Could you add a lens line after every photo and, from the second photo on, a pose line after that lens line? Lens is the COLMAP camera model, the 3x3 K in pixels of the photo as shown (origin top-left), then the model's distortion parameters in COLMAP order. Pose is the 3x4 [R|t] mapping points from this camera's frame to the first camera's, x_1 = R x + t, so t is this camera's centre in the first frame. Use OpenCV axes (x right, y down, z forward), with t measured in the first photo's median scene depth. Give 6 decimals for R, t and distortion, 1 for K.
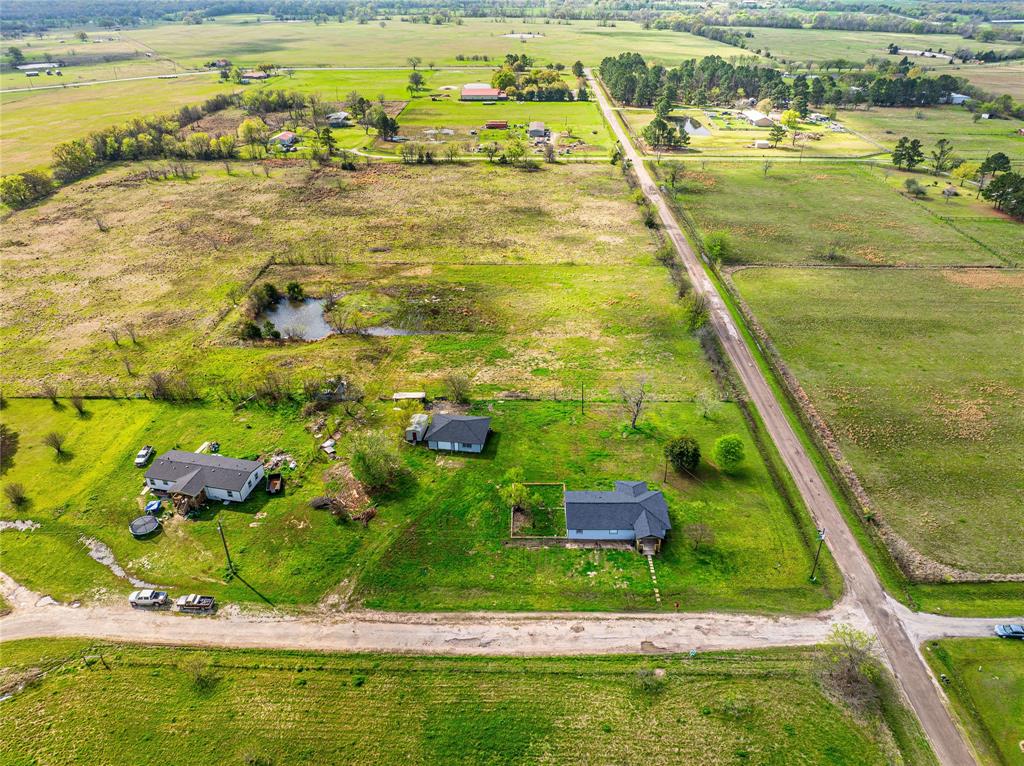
lens RADIAL K [[721.7, 0, 515.7], [0, 721.7, 378.5], [0, 0, 1]] dist [-0.050352, 0.017734]
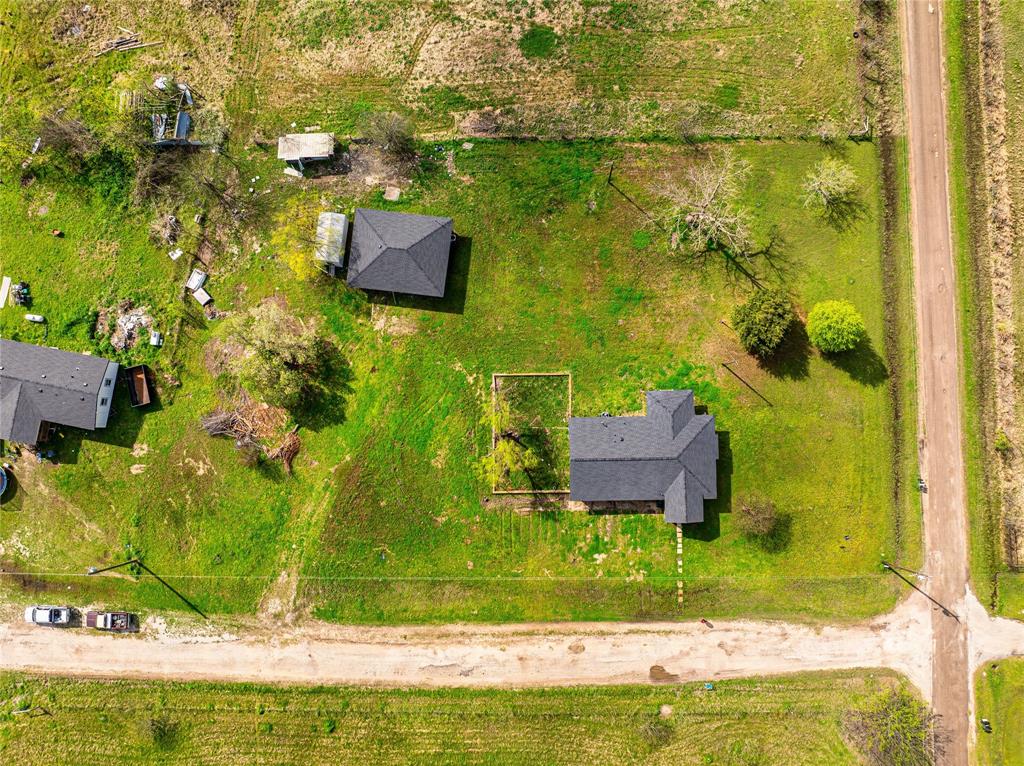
lens RADIAL K [[721.7, 0, 508.7], [0, 721.7, 381.3], [0, 0, 1]] dist [-0.050352, 0.017734]
pose [[0.999738, -0.019316, -0.012262, 0.022934], [0.020843, 0.547846, 0.836319, -0.507139], [-0.009437, -0.836356, 0.548106, 0.786366]]
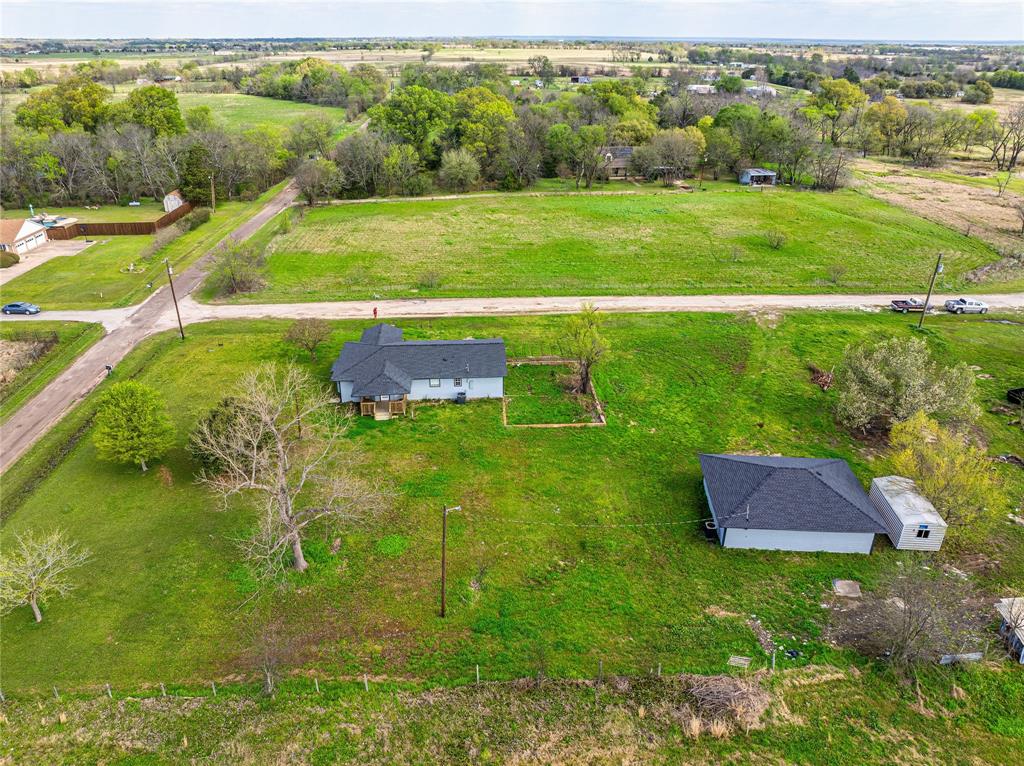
lens RADIAL K [[721.7, 0, 512.8], [0, 721.7, 381.8], [0, 0, 1]] dist [-0.050352, 0.017734]
pose [[-0.997741, 0.026312, -0.061807, 0.115308], [-0.036408, 0.561423, 0.826728, -0.363028], [0.056452, 0.827110, -0.559197, 1.568944]]
